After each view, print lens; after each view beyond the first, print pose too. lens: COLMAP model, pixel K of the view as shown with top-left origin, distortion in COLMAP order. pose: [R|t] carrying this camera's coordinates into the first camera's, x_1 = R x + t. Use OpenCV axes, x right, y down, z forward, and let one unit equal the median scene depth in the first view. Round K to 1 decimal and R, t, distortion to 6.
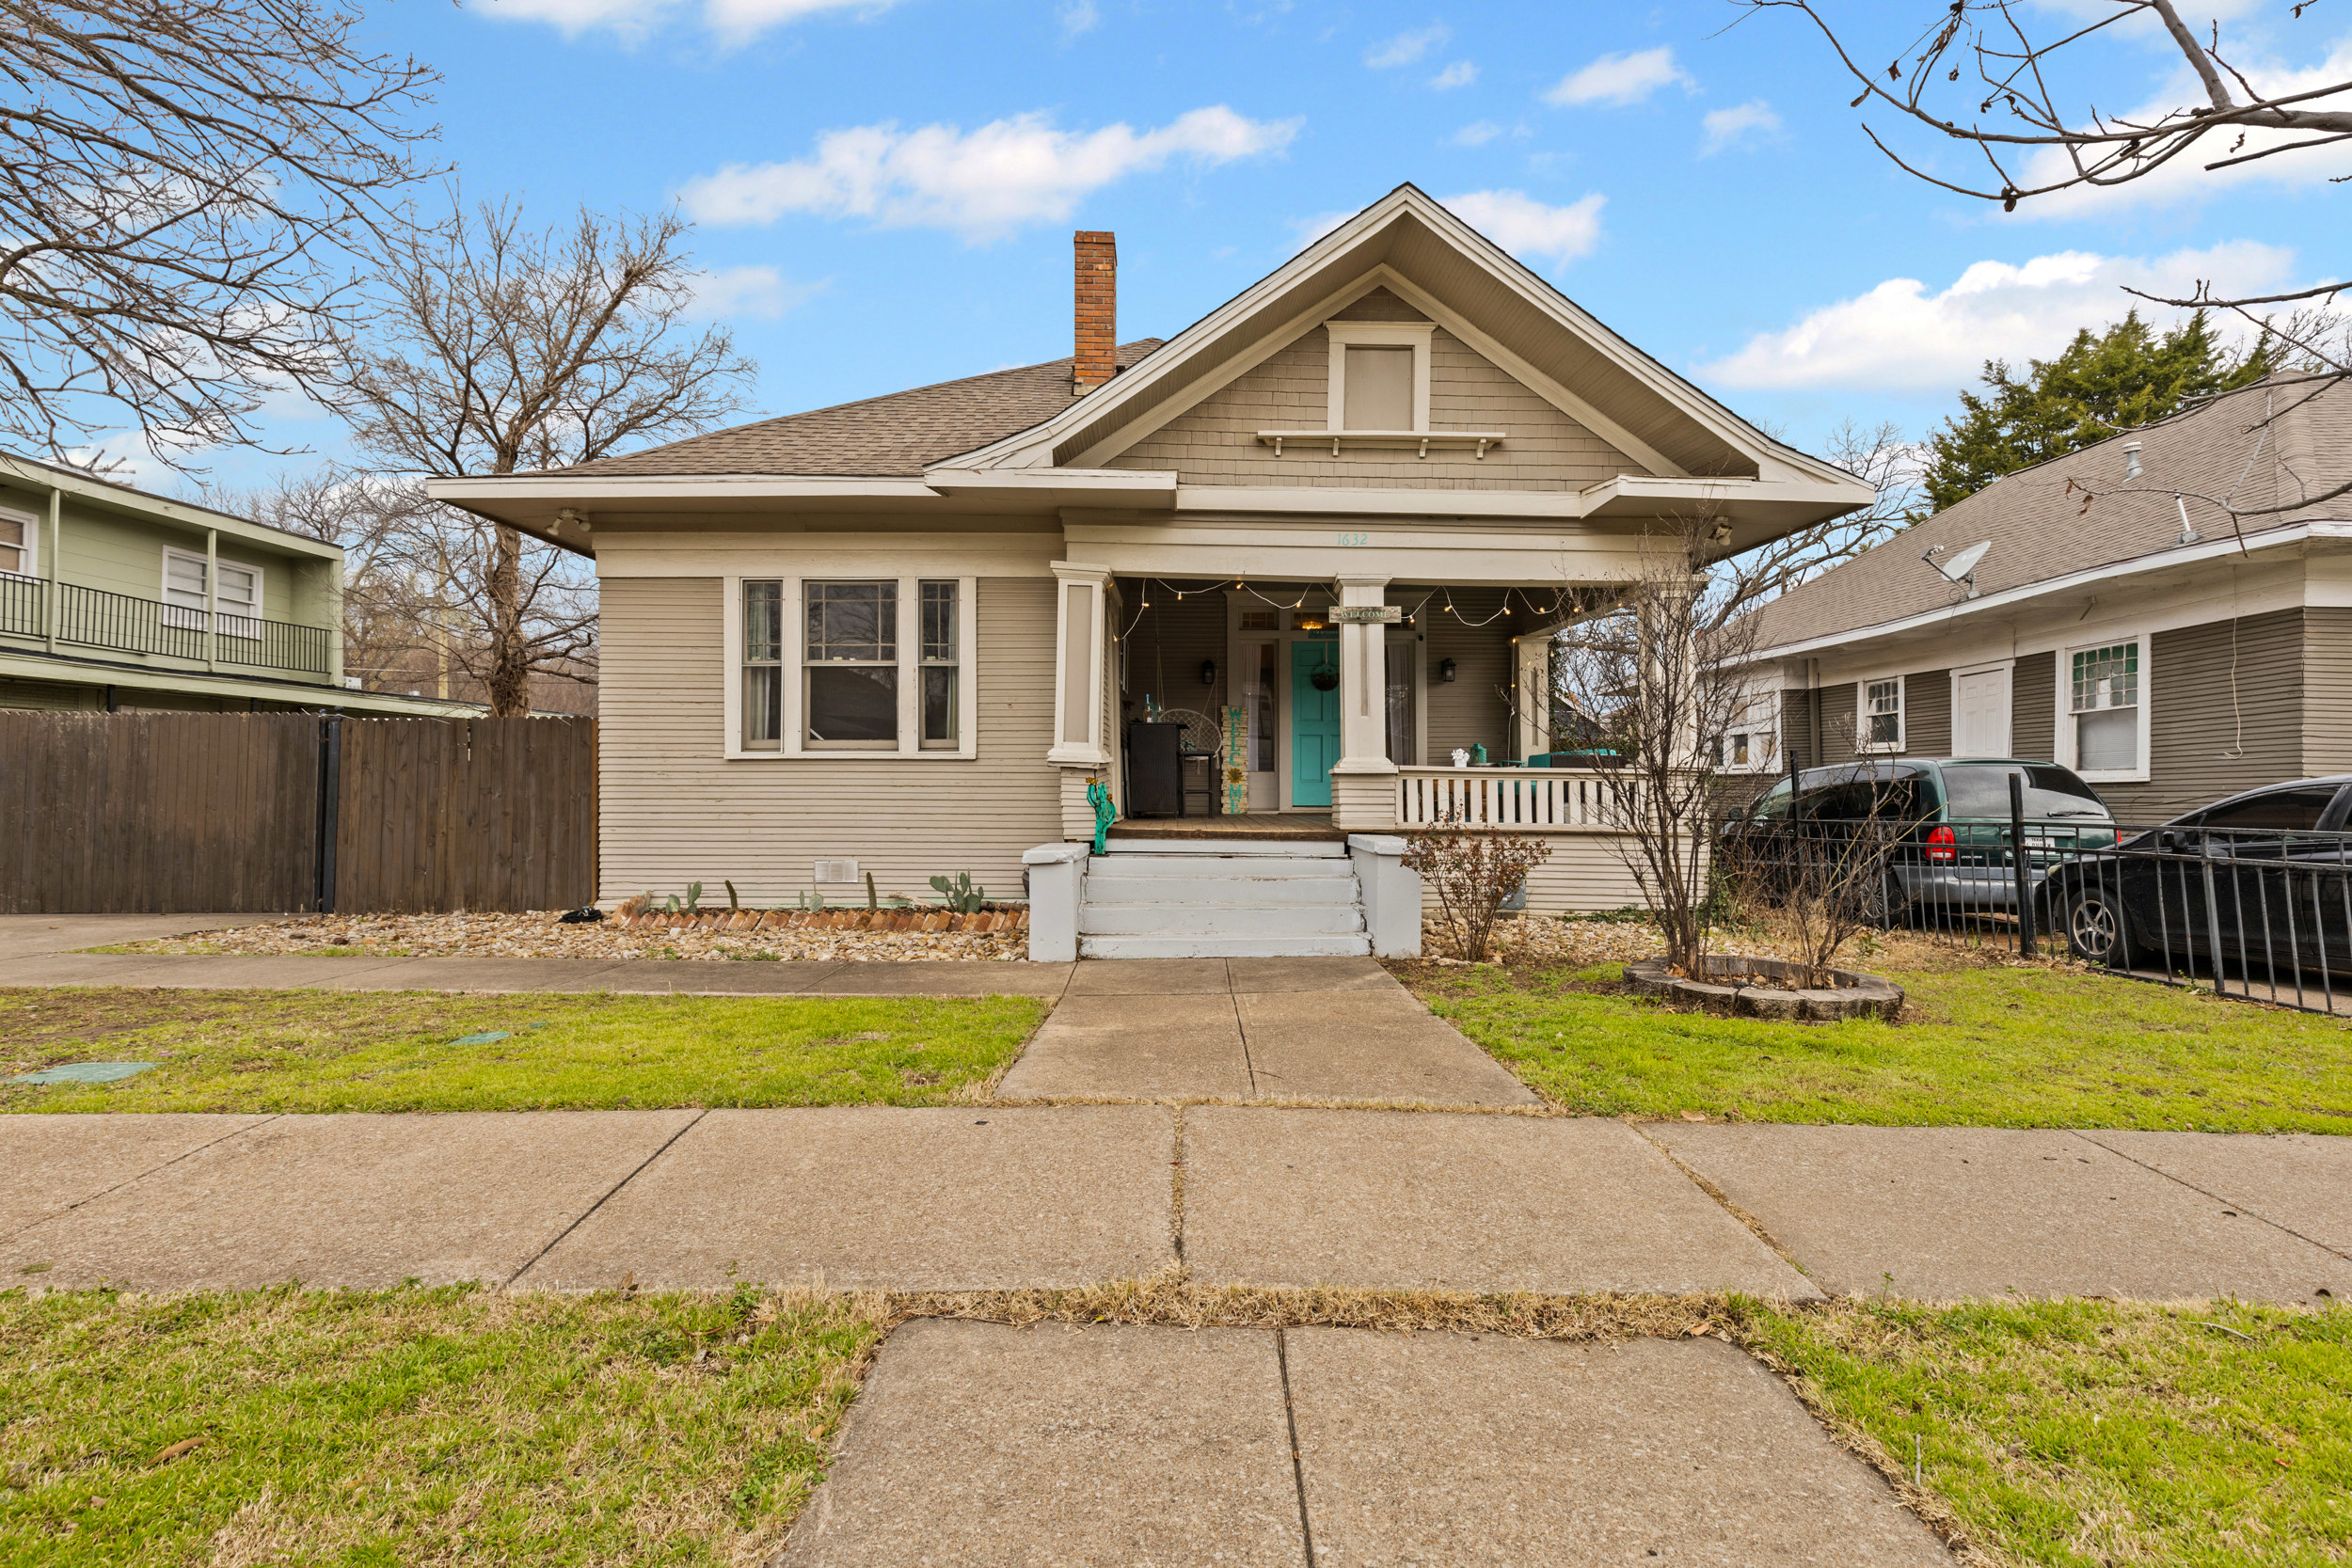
lens RADIAL K [[1058.8, 0, 1191.6], [0, 1058.8, 787.1], [0, 0, 1]] dist [0.008378, -0.003411]
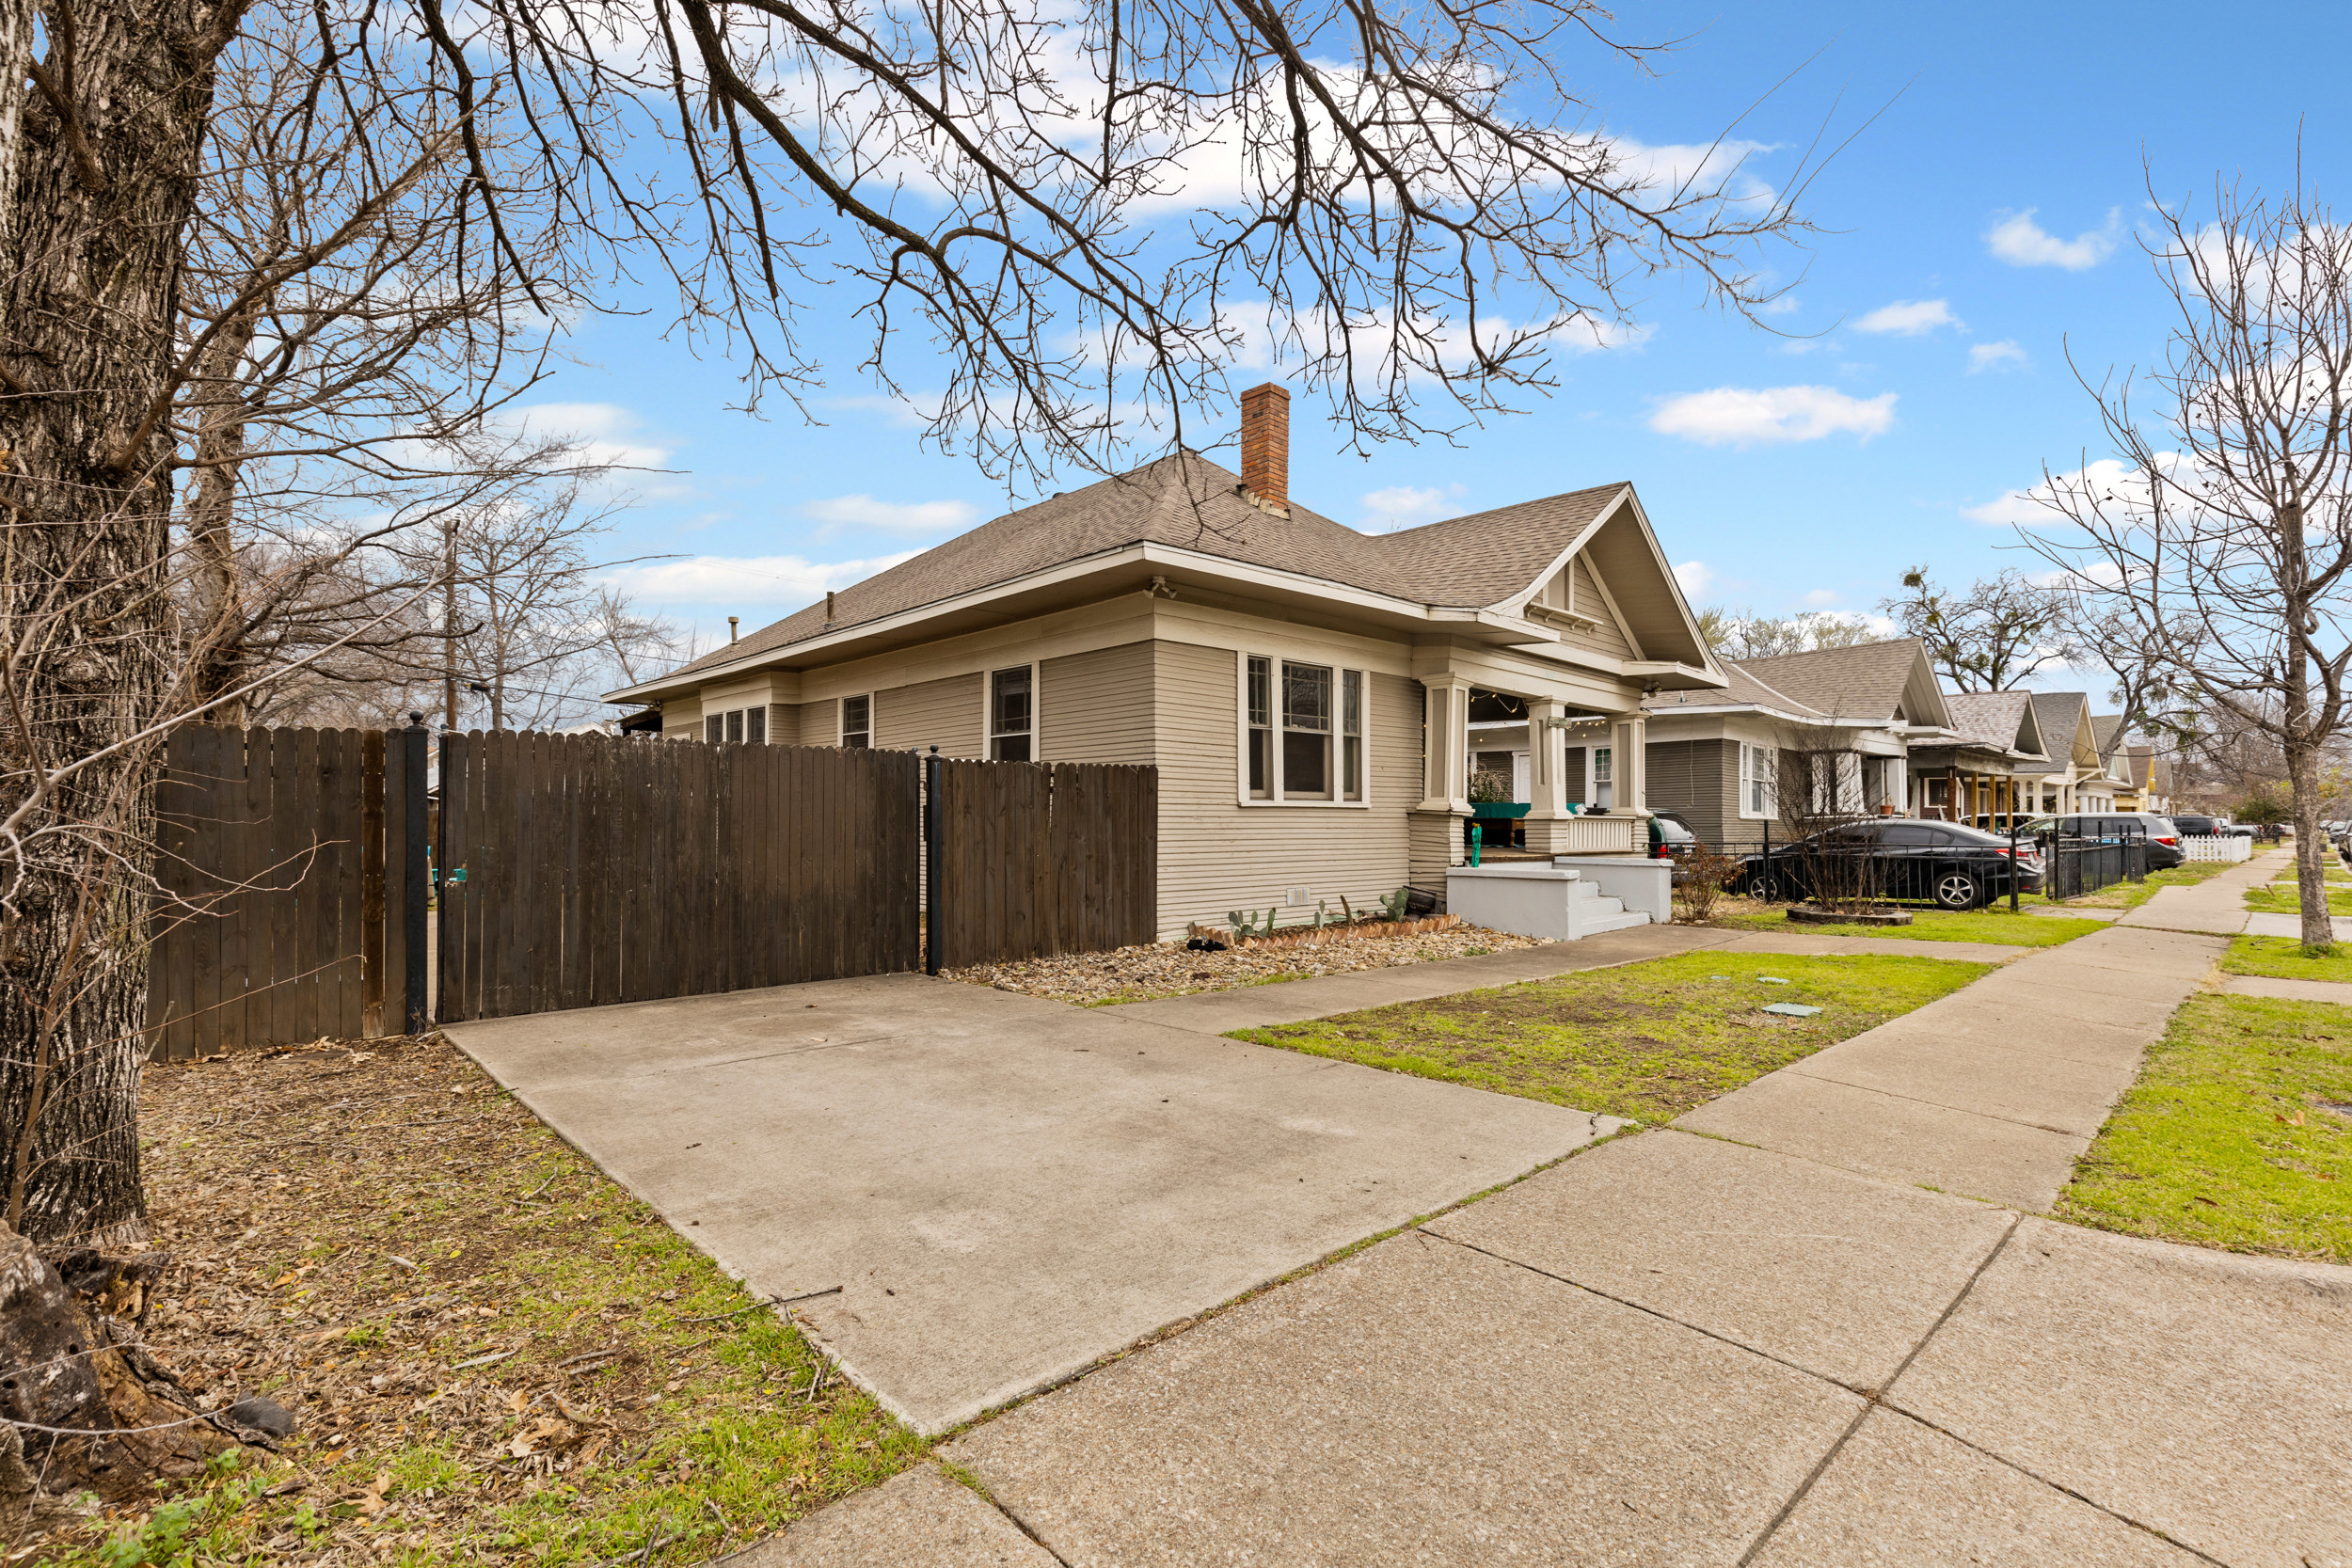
lens RADIAL K [[1058.8, 0, 1159.6], [0, 1058.8, 801.5], [0, 0, 1]] dist [0.008378, -0.003411]
pose [[0.741775, 0.010242, 0.670571, -1.299750], [-0.006718, 0.999947, -0.007842, -0.021644], [-0.670615, 0.001312, 0.741804, 0.186657]]
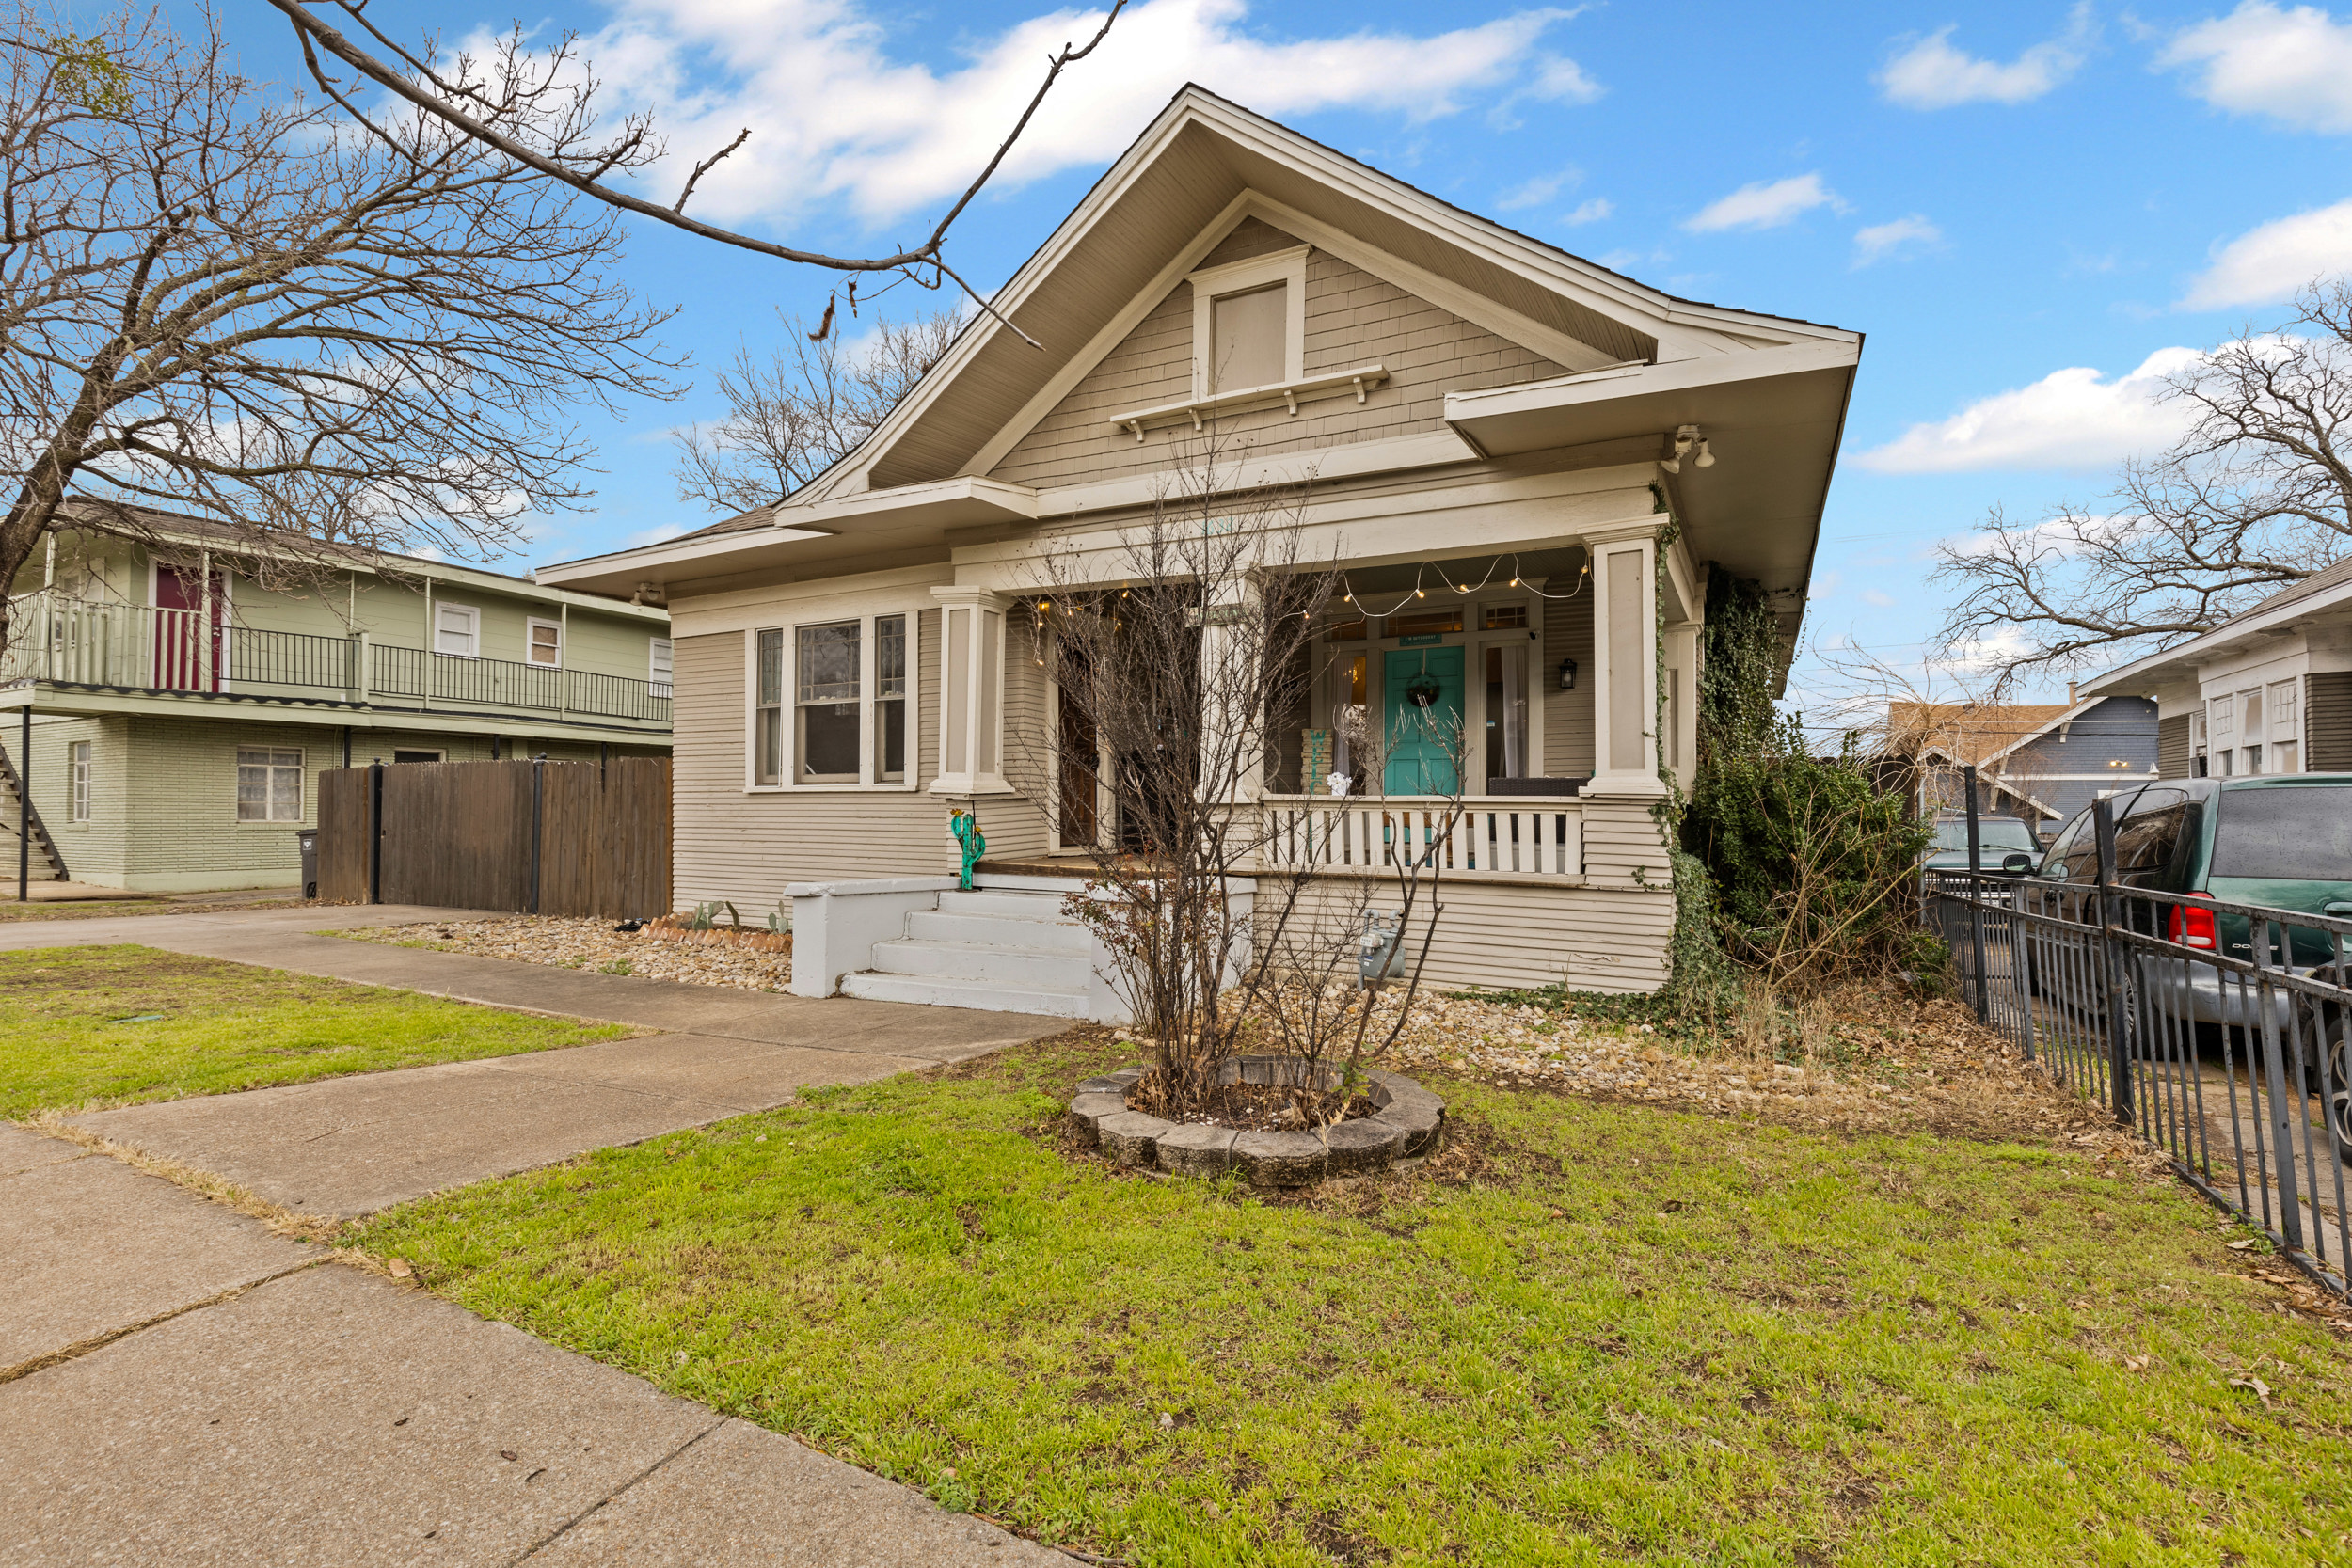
lens RADIAL K [[1058.8, 0, 1188.7], [0, 1058.8, 820.9], [0, 0, 1]] dist [0.008378, -0.003411]
pose [[0.884776, 0.004726, -0.465994, 0.494739], [-0.003789, 0.999988, 0.002948, -0.001806], [0.466002, -0.000843, 0.884783, 0.229869]]
